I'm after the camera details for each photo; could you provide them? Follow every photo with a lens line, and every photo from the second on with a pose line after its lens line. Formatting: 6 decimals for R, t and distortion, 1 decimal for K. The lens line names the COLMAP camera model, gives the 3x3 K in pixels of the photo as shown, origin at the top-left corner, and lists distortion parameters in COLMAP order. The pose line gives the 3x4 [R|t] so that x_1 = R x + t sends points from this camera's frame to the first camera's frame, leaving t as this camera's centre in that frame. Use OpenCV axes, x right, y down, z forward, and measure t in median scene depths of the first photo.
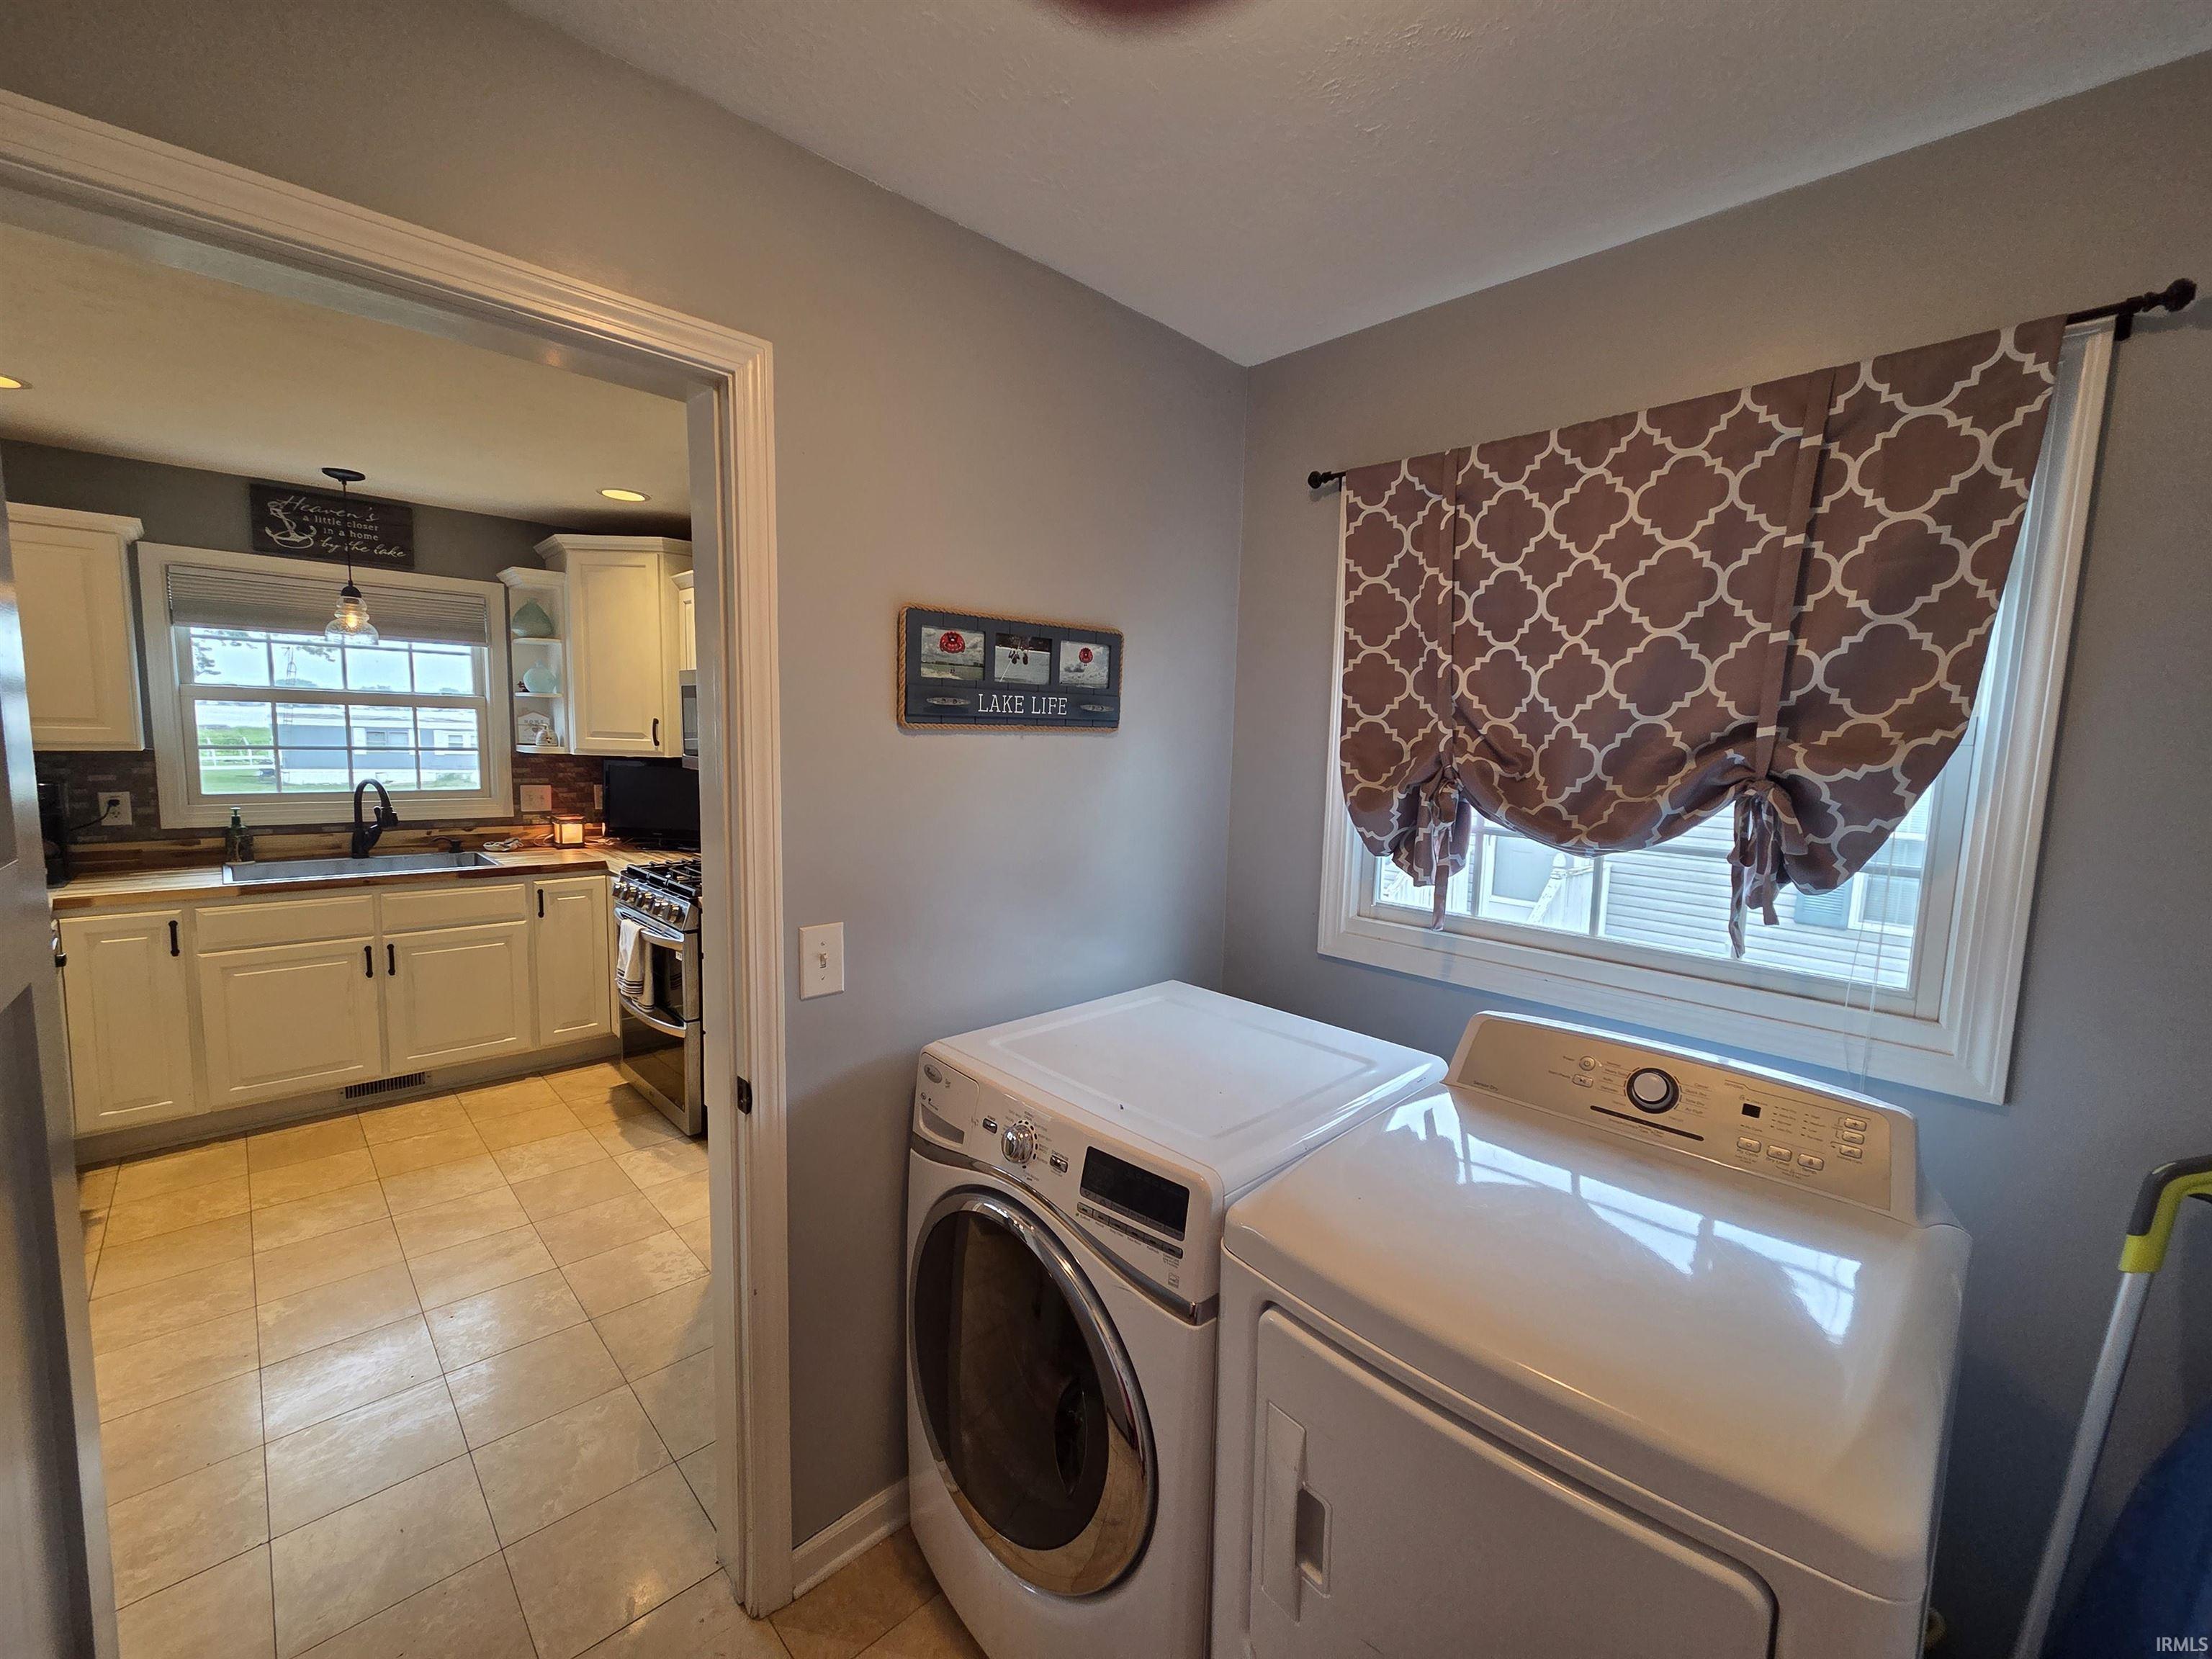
lens RADIAL K [[906.1, 0, 1106.5], [0, 906.1, 835.1], [0, 0, 1]] dist [0.005280, -0.001298]
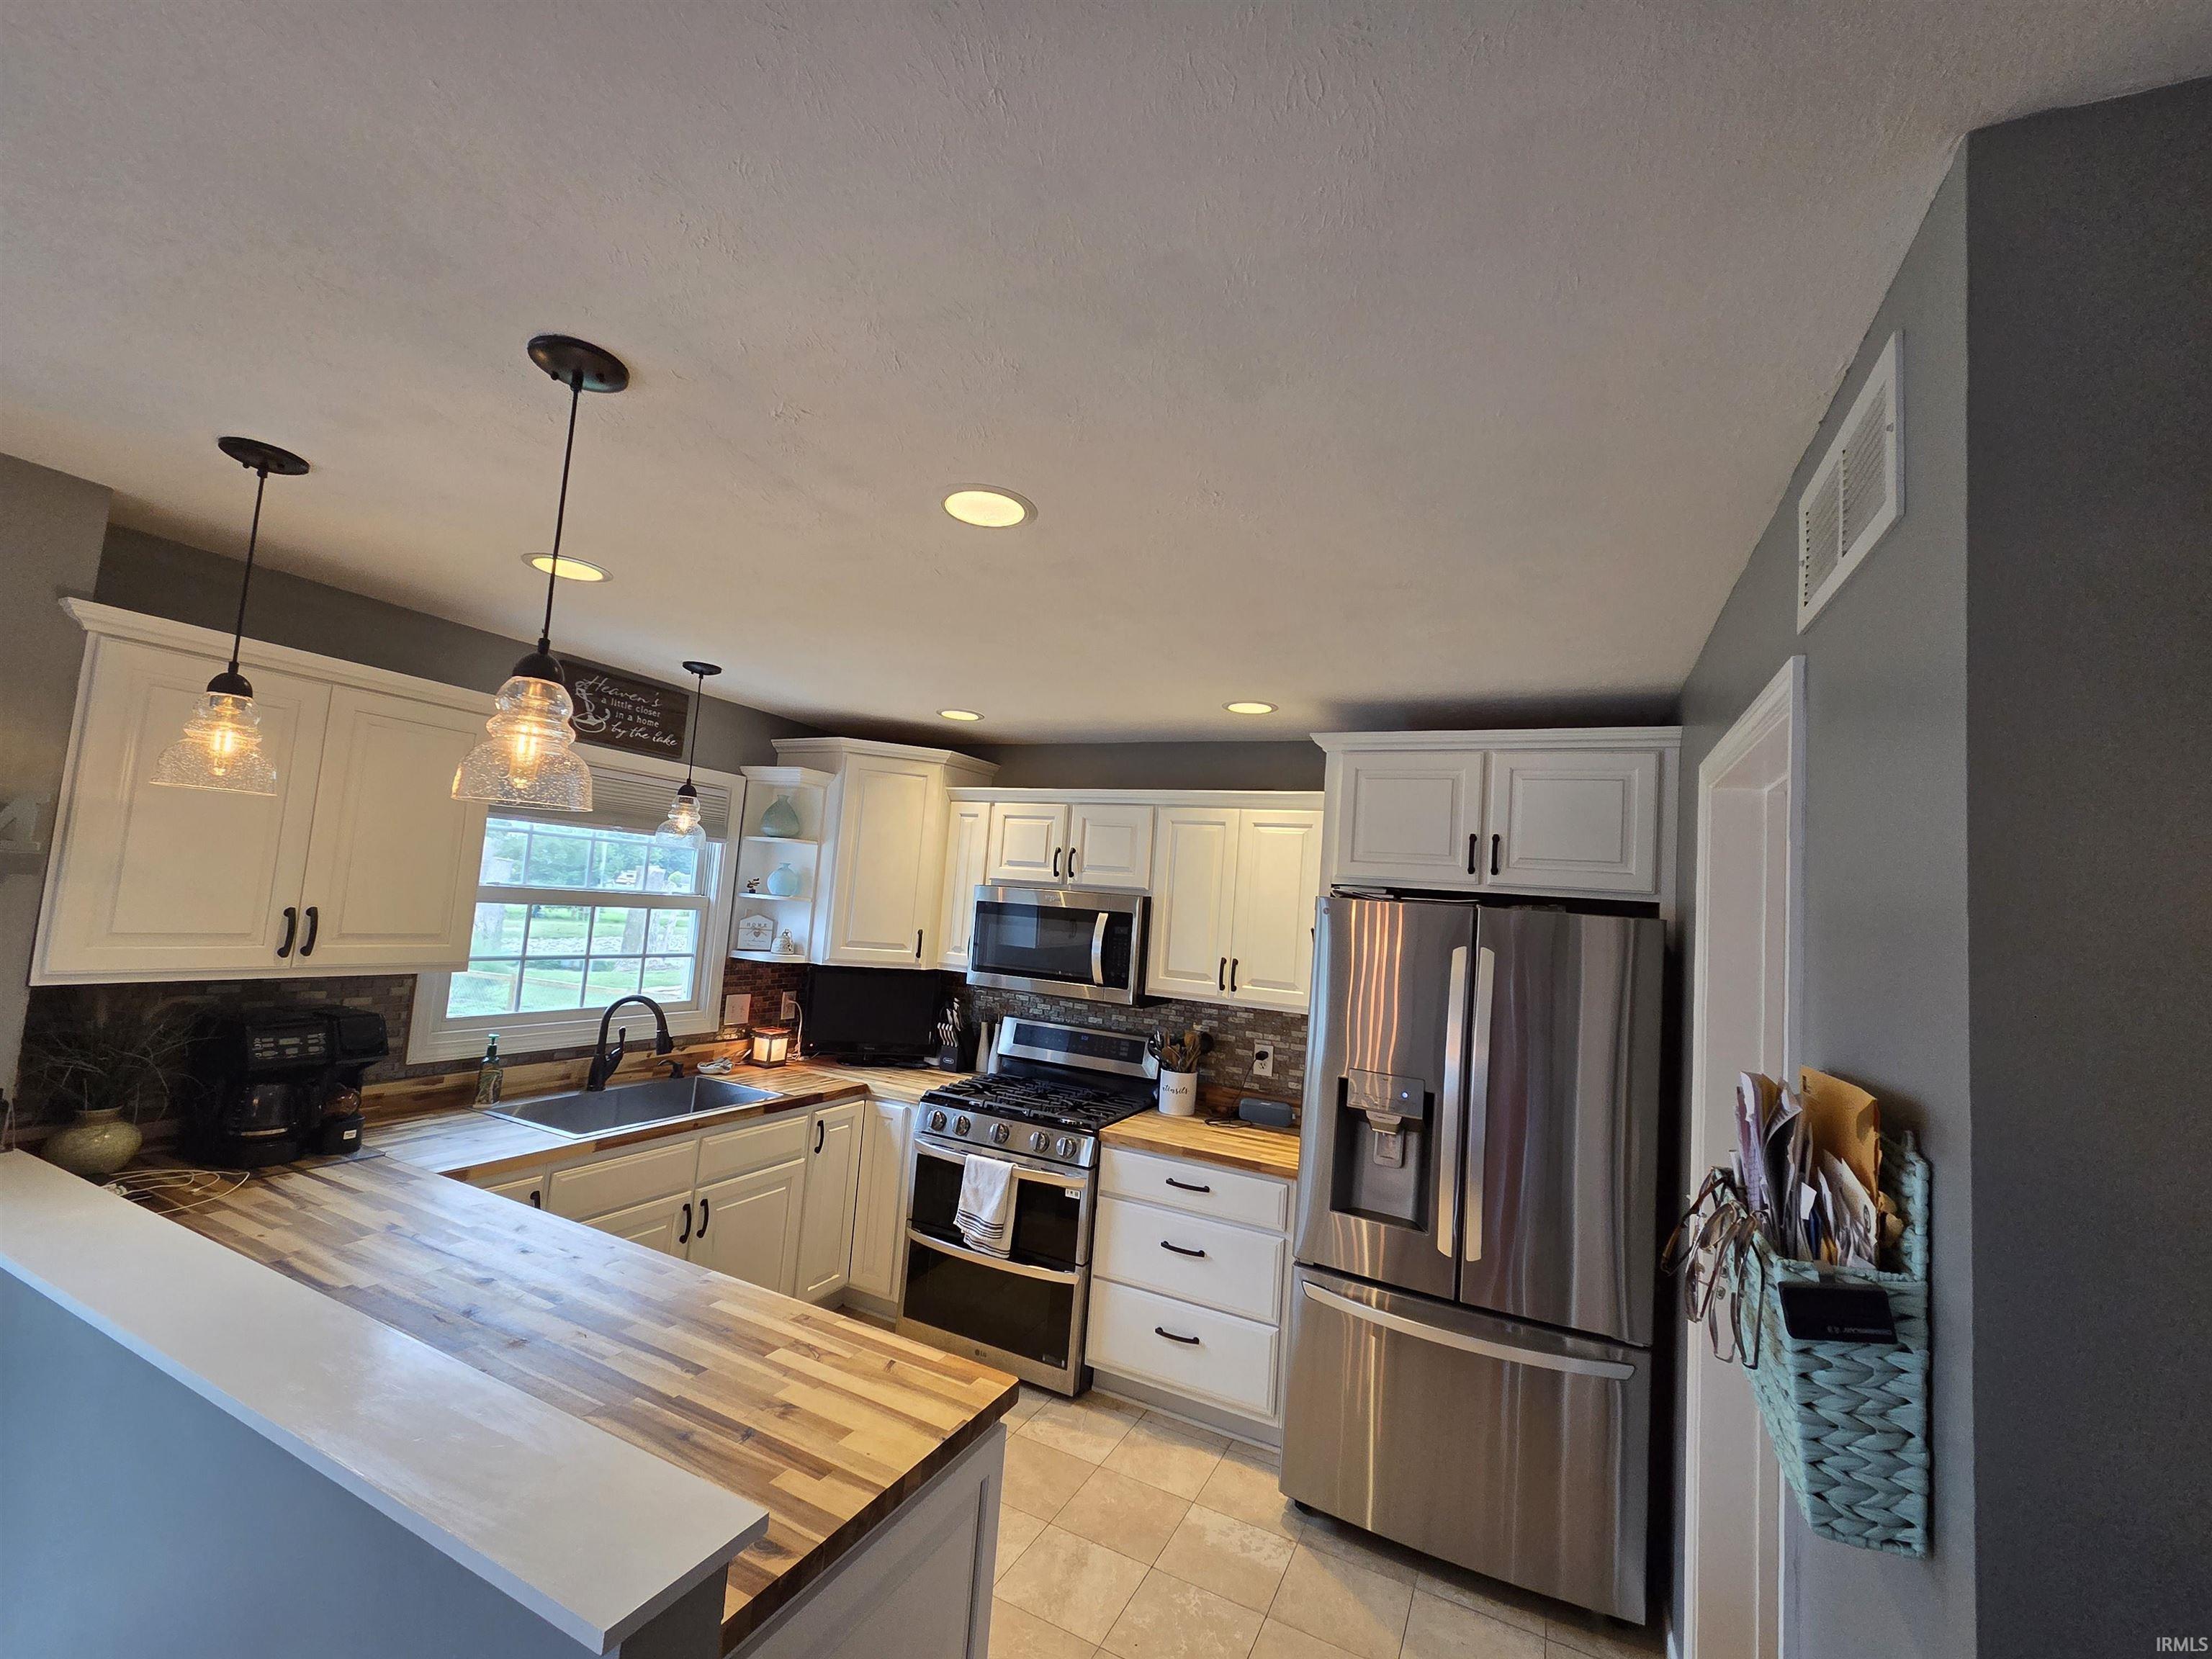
lens RADIAL K [[906.1, 0, 1109.3], [0, 906.1, 830.4], [0, 0, 1]] dist [0.005280, -0.001298]
pose [[0.940273, 0.069029, 0.333348, -0.672488], [-0.007442, 0.983159, -0.182600, -0.060860], [-0.340339, 0.169213, 0.924952, 0.024939]]
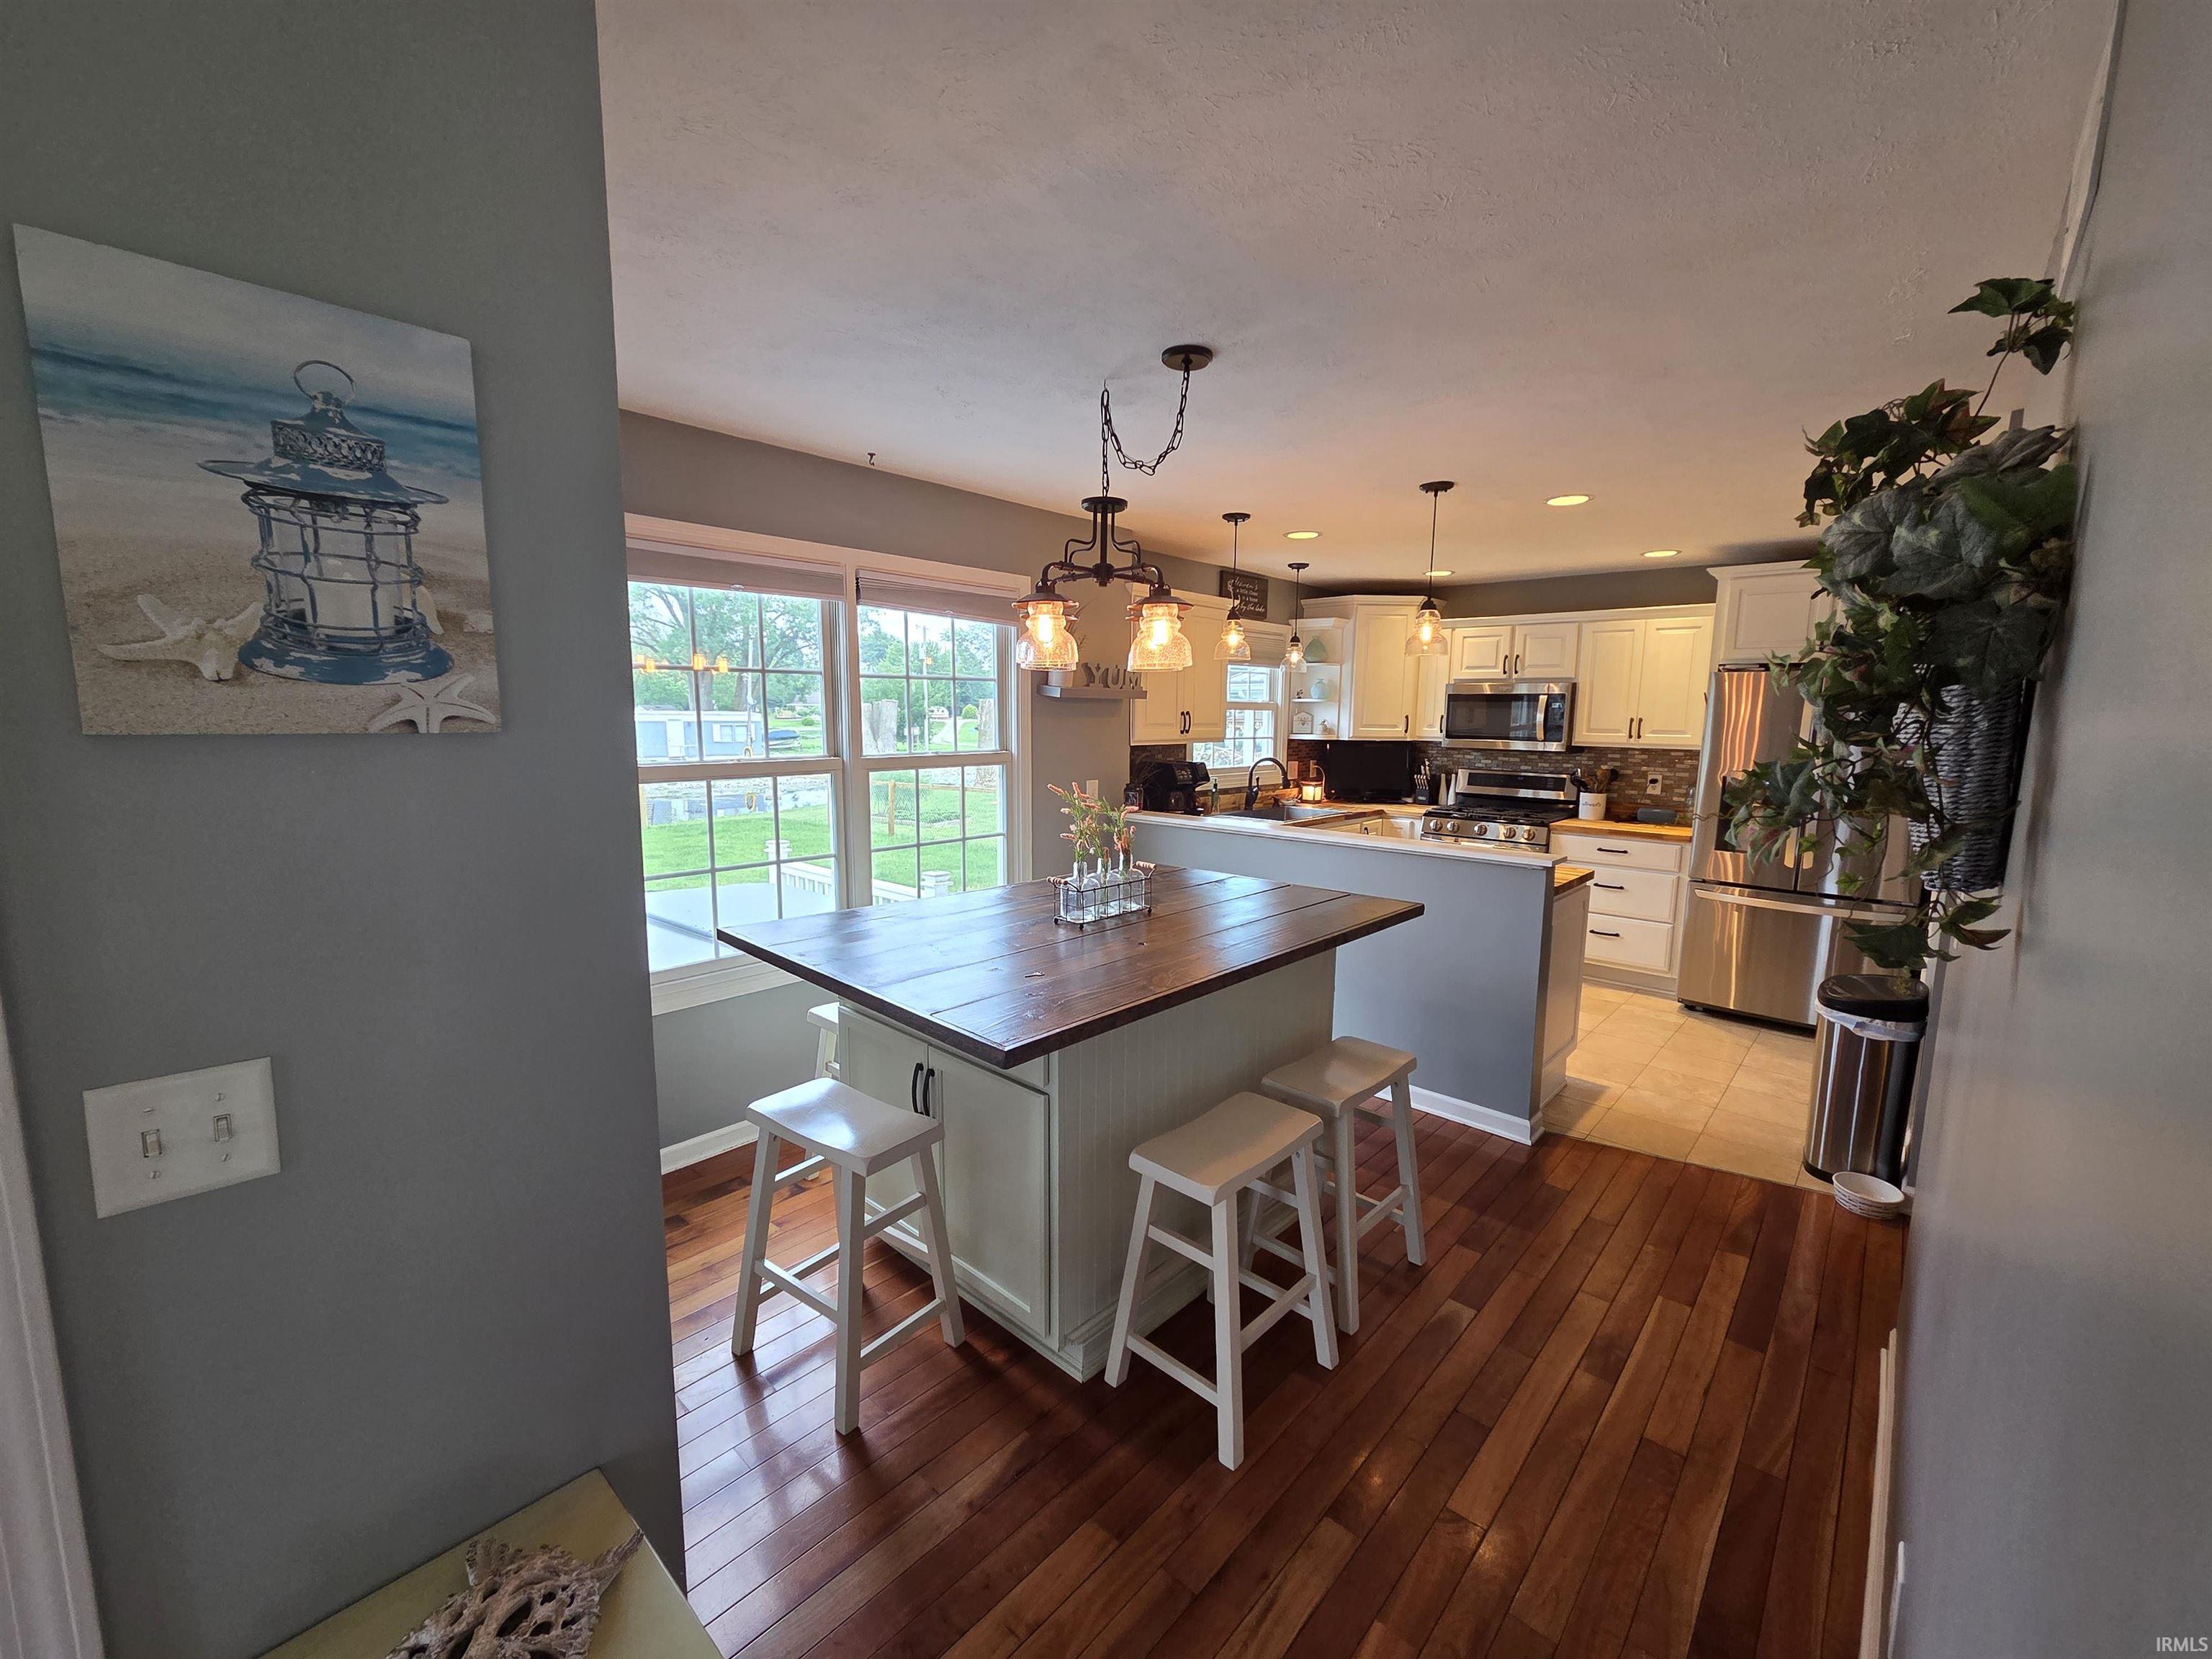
lens RADIAL K [[906.1, 0, 1108.9], [0, 906.1, 841.5], [0, 0, 1]] dist [0.005280, -0.001298]
pose [[0.997913, -0.027902, 0.058226, -1.151056], [0.026085, 0.999155, 0.031750, 0.023458], [-0.059063, -0.030165, 0.997798, -0.521127]]
